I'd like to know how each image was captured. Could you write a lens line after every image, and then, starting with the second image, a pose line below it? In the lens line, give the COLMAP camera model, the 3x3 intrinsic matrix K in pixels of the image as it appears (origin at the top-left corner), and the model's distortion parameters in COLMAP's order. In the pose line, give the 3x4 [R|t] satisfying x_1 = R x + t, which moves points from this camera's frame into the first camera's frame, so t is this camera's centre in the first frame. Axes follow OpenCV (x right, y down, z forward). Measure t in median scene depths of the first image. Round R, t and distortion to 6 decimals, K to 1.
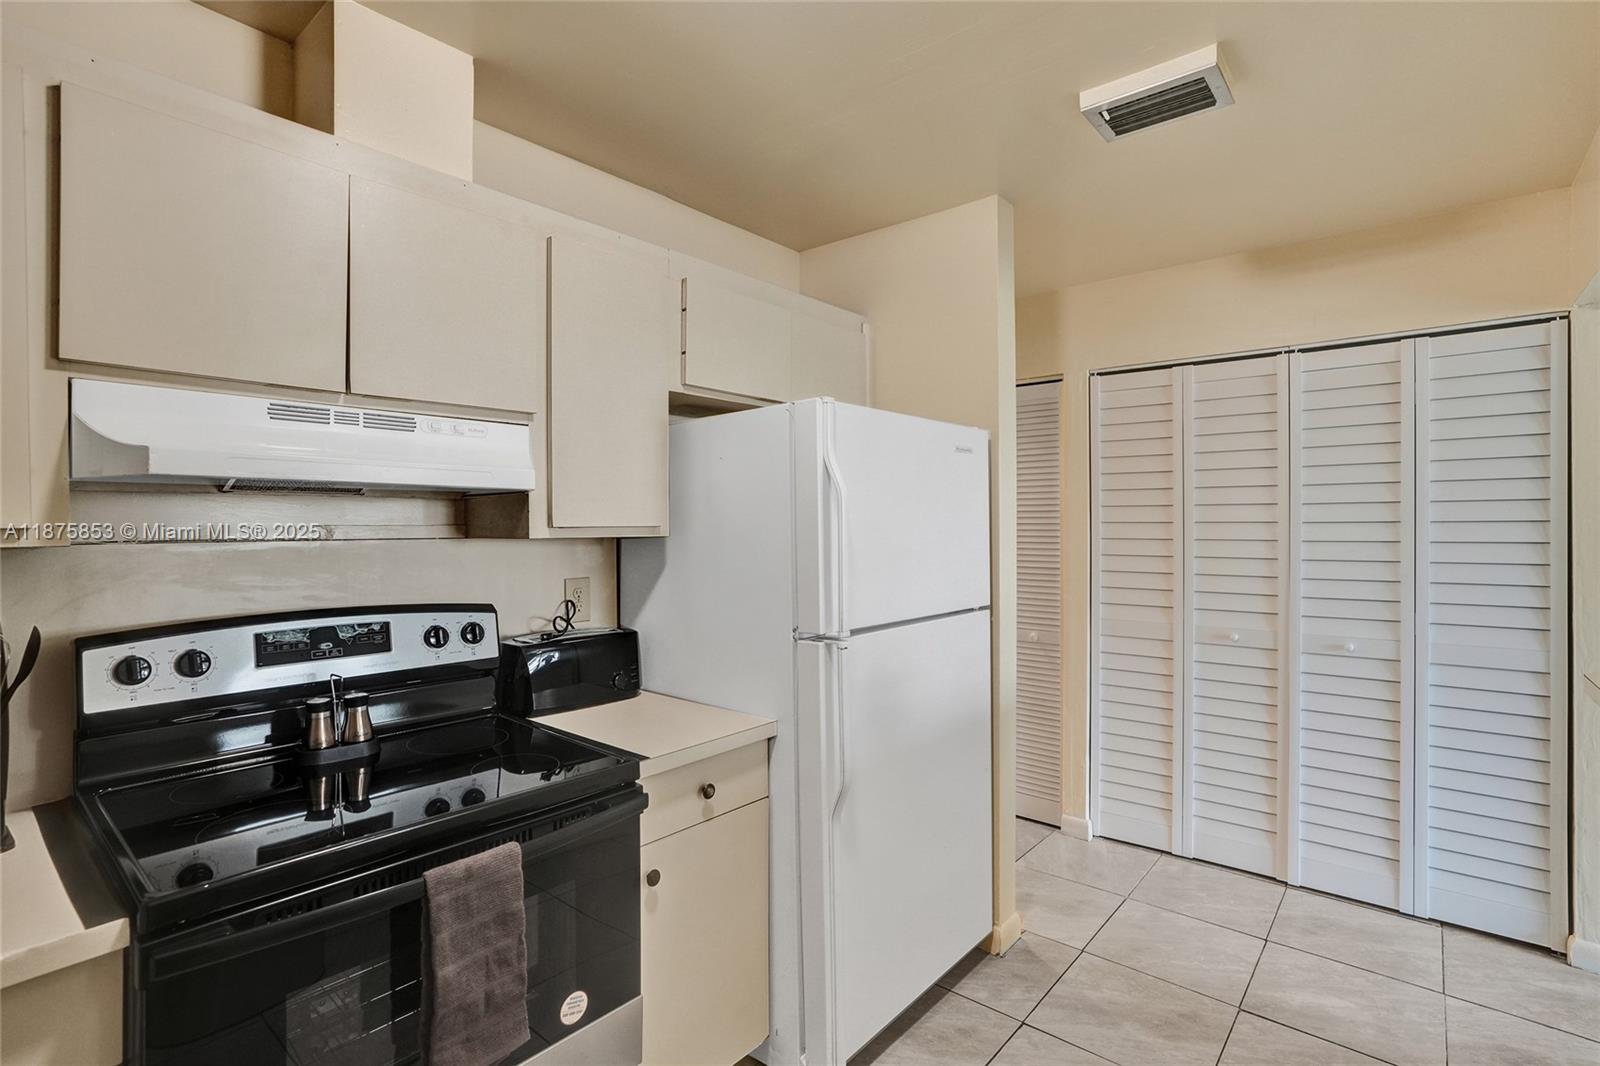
lens RADIAL K [[772.5, 0, 805.5], [0, 772.5, 525.1], [0, 0, 1]] dist [-0.004602, -0.000720]
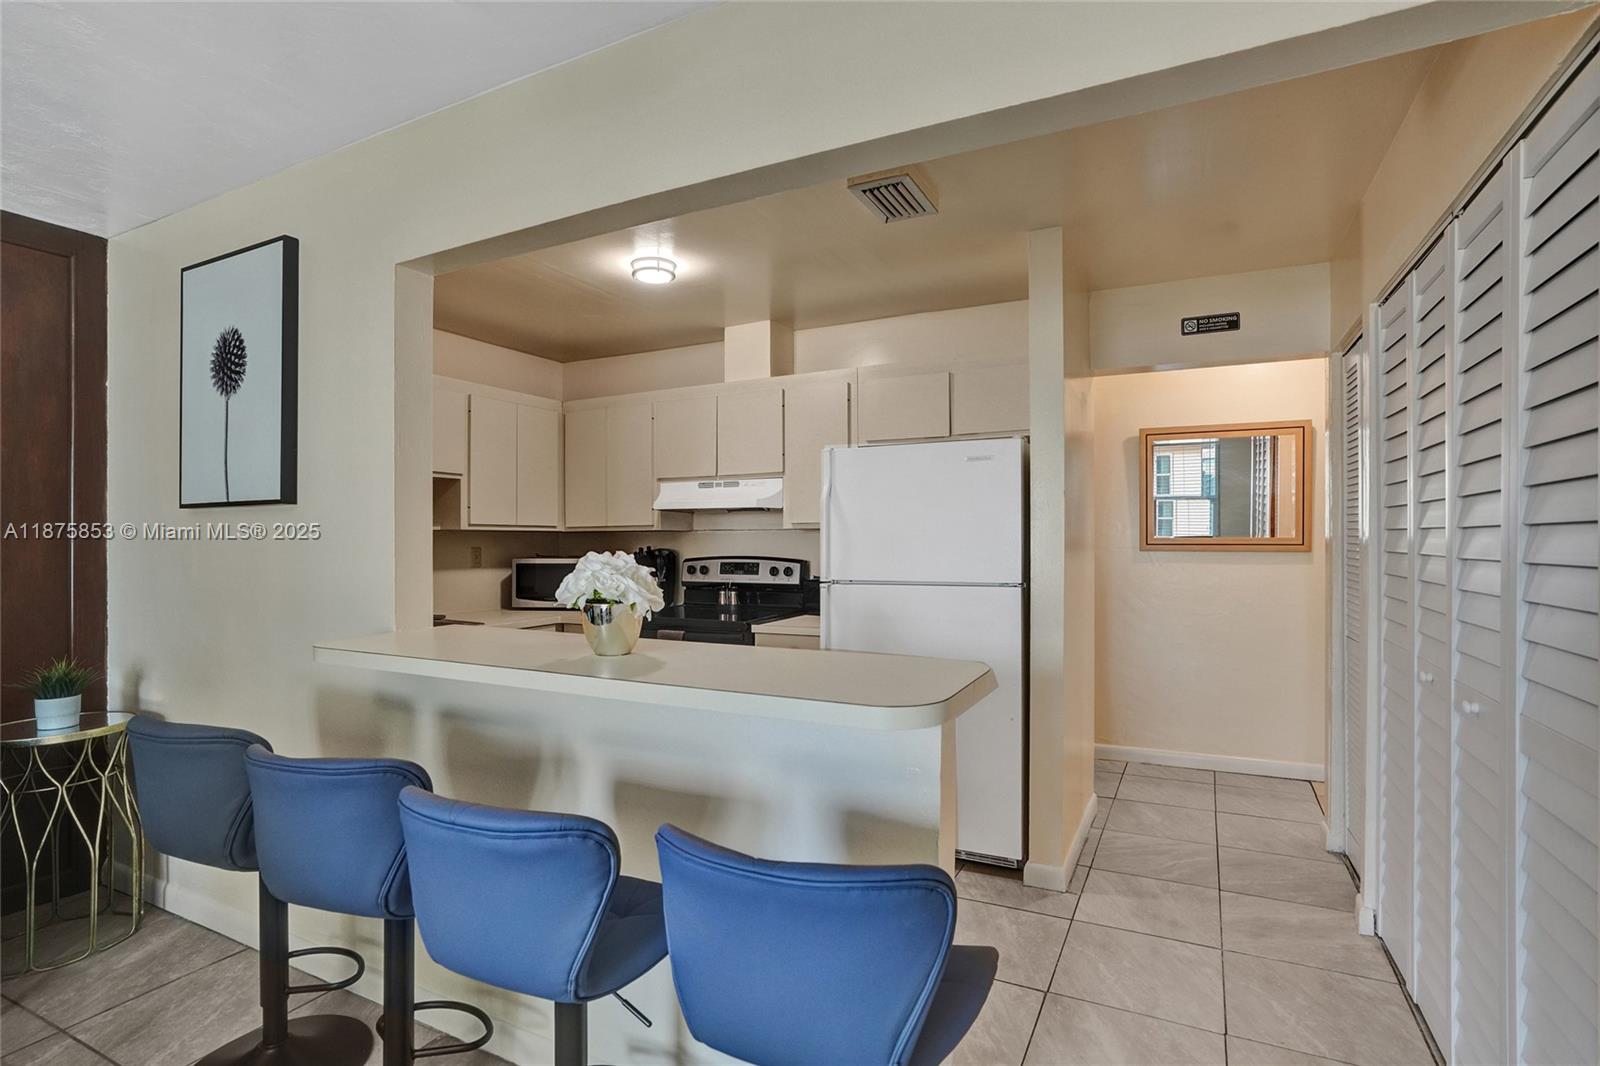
lens RADIAL K [[772.5, 0, 805.5], [0, 772.5, 525.1], [0, 0, 1]] dist [-0.004602, -0.000720]
pose [[0.218990, -0.012426, -0.975648, 1.908221], [0.006720, 0.999914, -0.011227, 0.034409], [0.975704, -0.004098, 0.219055, 0.609697]]
